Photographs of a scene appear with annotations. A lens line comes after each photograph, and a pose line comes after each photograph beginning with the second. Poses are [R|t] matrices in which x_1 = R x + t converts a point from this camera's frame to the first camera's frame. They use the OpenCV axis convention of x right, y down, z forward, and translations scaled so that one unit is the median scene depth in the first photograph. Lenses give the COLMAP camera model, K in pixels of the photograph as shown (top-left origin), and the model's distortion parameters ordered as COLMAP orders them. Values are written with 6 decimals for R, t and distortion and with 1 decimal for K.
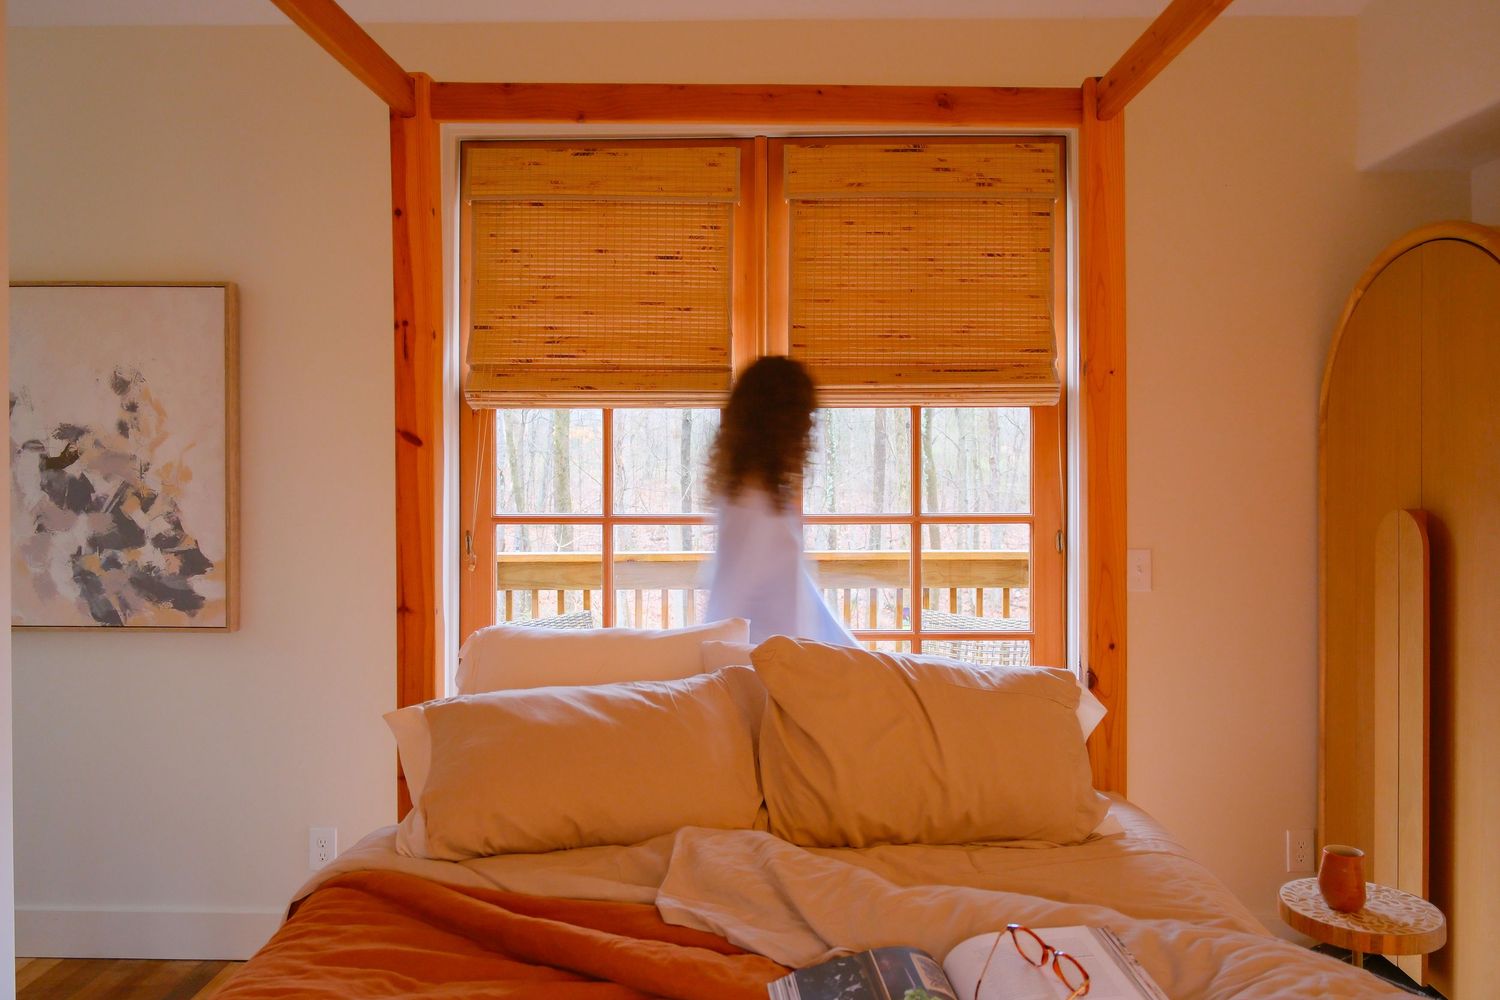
lens RADIAL K [[1052.8, 0, 749.0], [0, 1052.8, 485.0], [0, 0, 1]] dist [-0.004083, 0.003184]
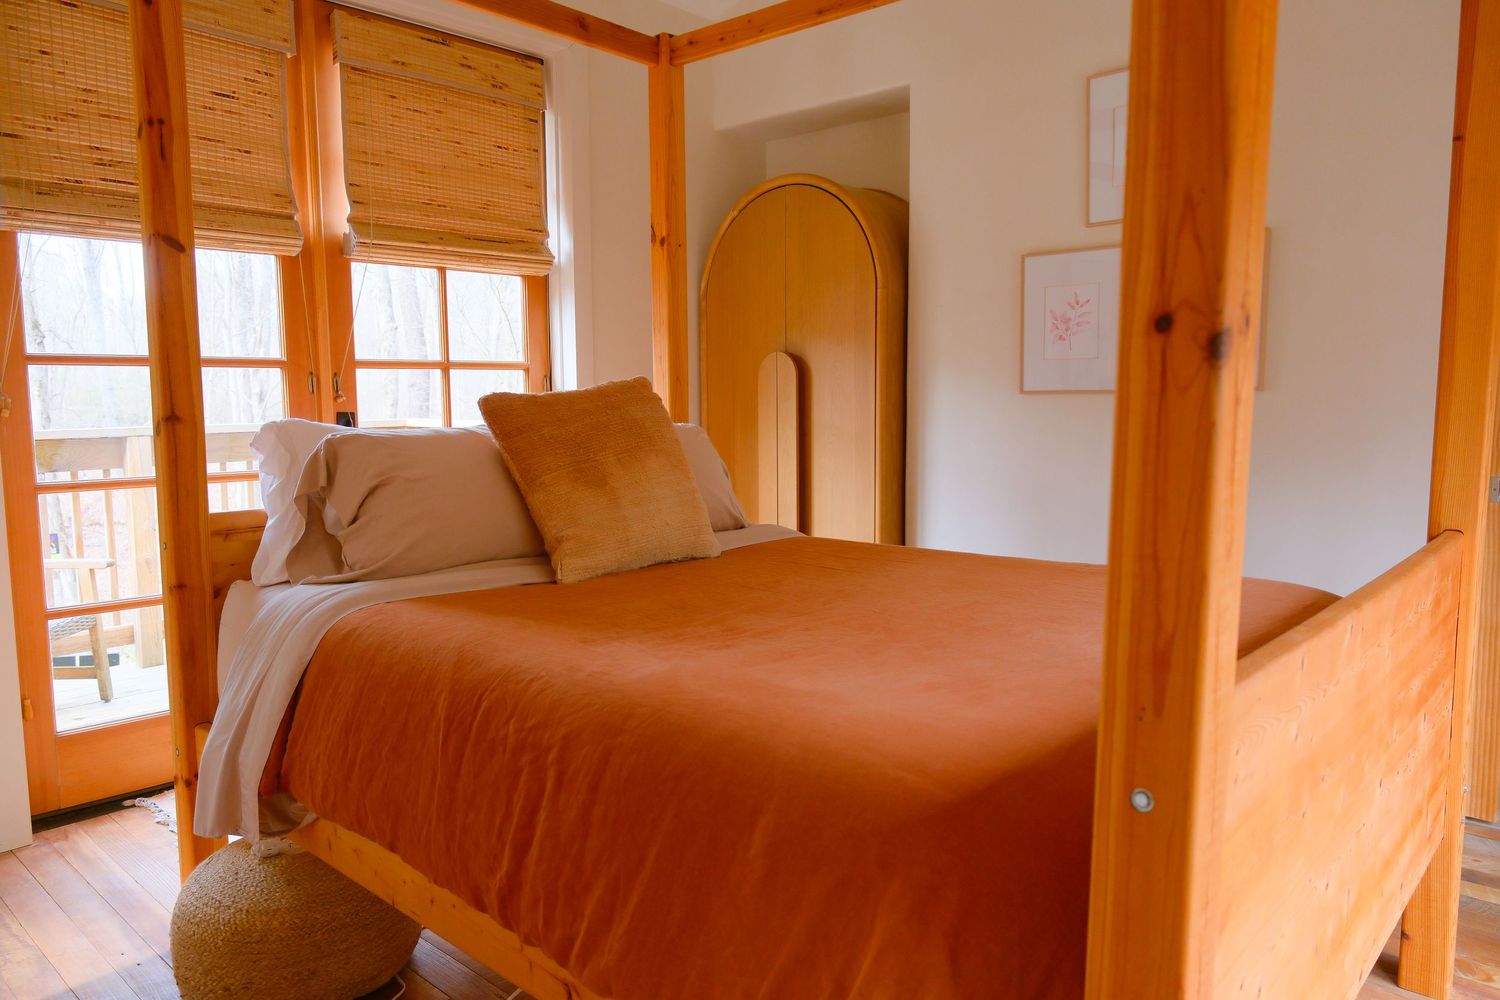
lens RADIAL K [[1052.8, 0, 741.3], [0, 1052.8, 504.0], [0, 0, 1]] dist [-0.004083, 0.003184]
pose [[0.669749, -0.083127, 0.737920, -0.520266], [0.019261, 0.995325, 0.094643, 0.084866], [-0.742338, -0.049174, 0.668219, -0.048194]]
